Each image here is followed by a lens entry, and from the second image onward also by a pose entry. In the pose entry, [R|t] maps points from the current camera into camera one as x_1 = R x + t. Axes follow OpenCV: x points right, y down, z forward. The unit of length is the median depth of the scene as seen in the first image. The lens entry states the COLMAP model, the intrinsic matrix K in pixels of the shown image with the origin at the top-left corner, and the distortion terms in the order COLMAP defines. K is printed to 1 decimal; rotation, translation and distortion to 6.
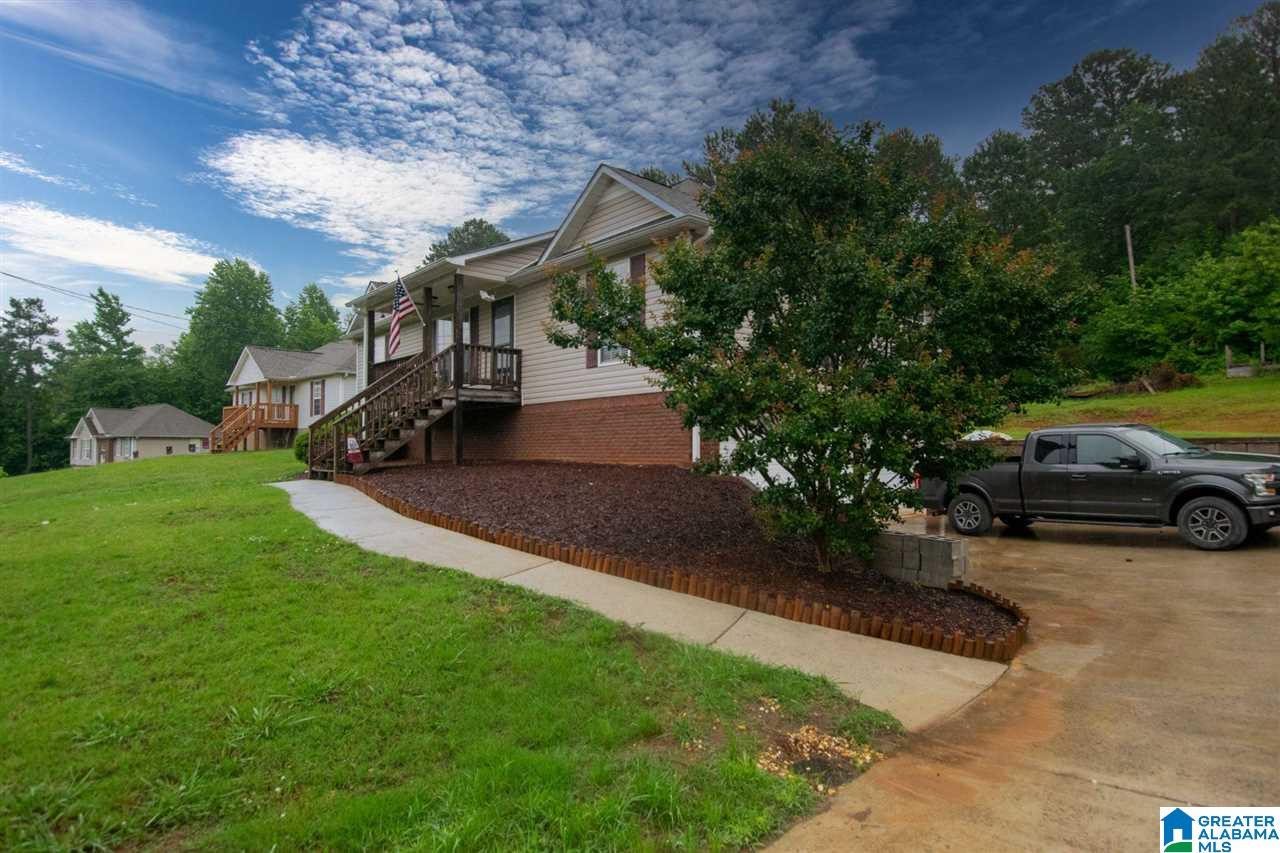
lens RADIAL K [[715.3, 0, 636.8], [0, 715.3, 425.5], [0, 0, 1]] dist [-0.018124, 0.003861]
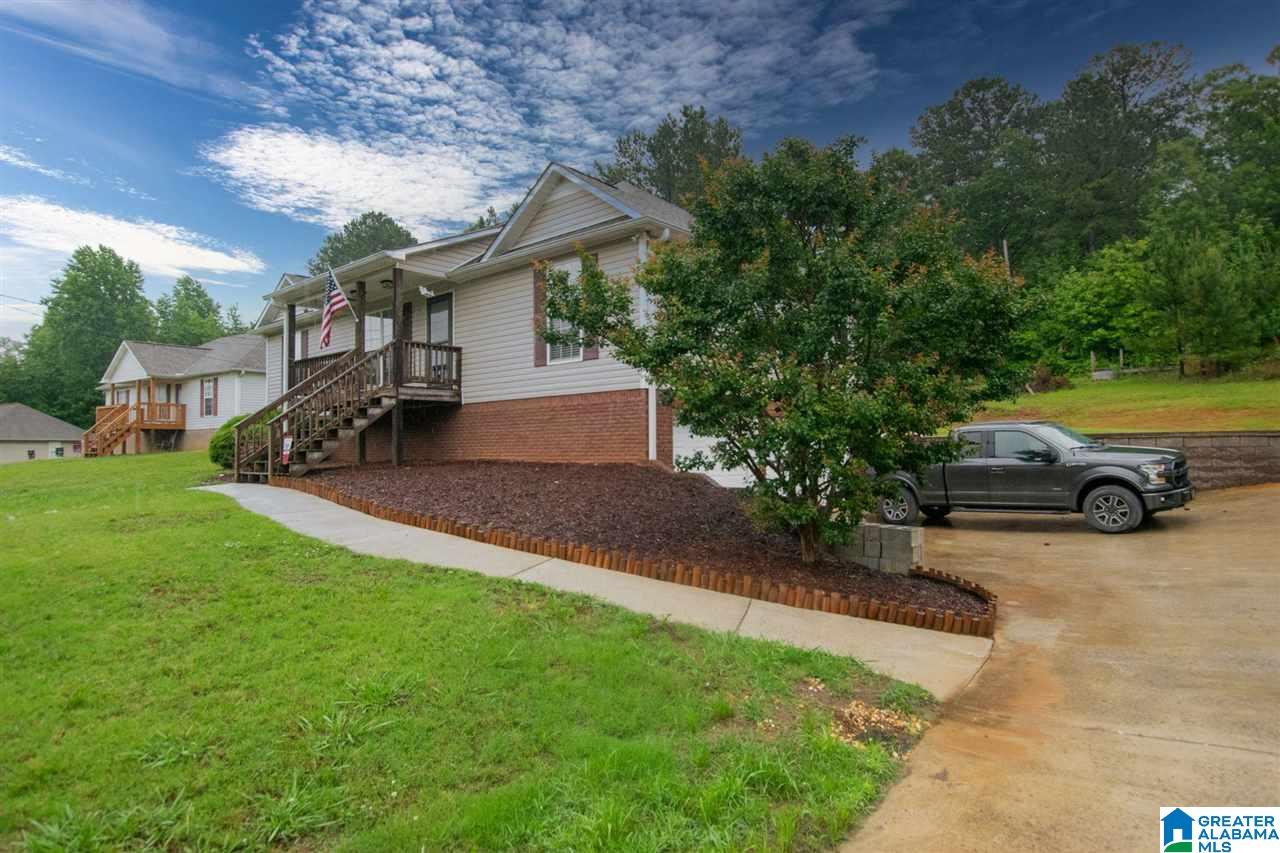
lens RADIAL K [[715.3, 0, 638.7], [0, 715.3, 425.8], [0, 0, 1]] dist [-0.018124, 0.003861]
pose [[0.989428, -0.003669, 0.144975, -0.065518], [0.003675, 0.999993, 0.000229, 0.002032], [-0.144975, 0.000306, 0.989435, -0.002599]]
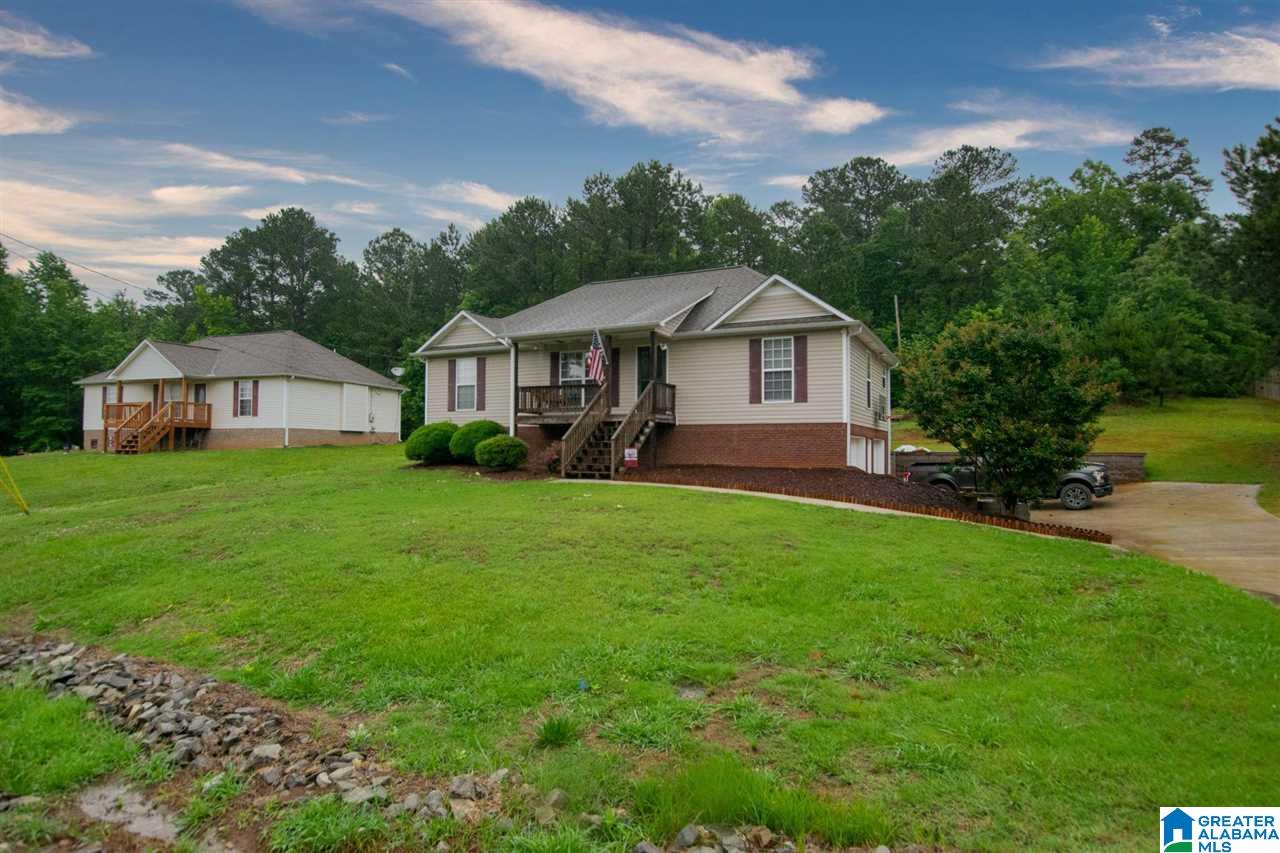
lens RADIAL K [[715.3, 0, 636.6], [0, 715.3, 428.3], [0, 0, 1]] dist [-0.018124, 0.003861]
pose [[0.924134, 0.019523, 0.381570, -0.790298], [-0.021024, 0.999779, -0.000237, -0.020371], [-0.381491, -0.007803, 0.924340, -0.274644]]
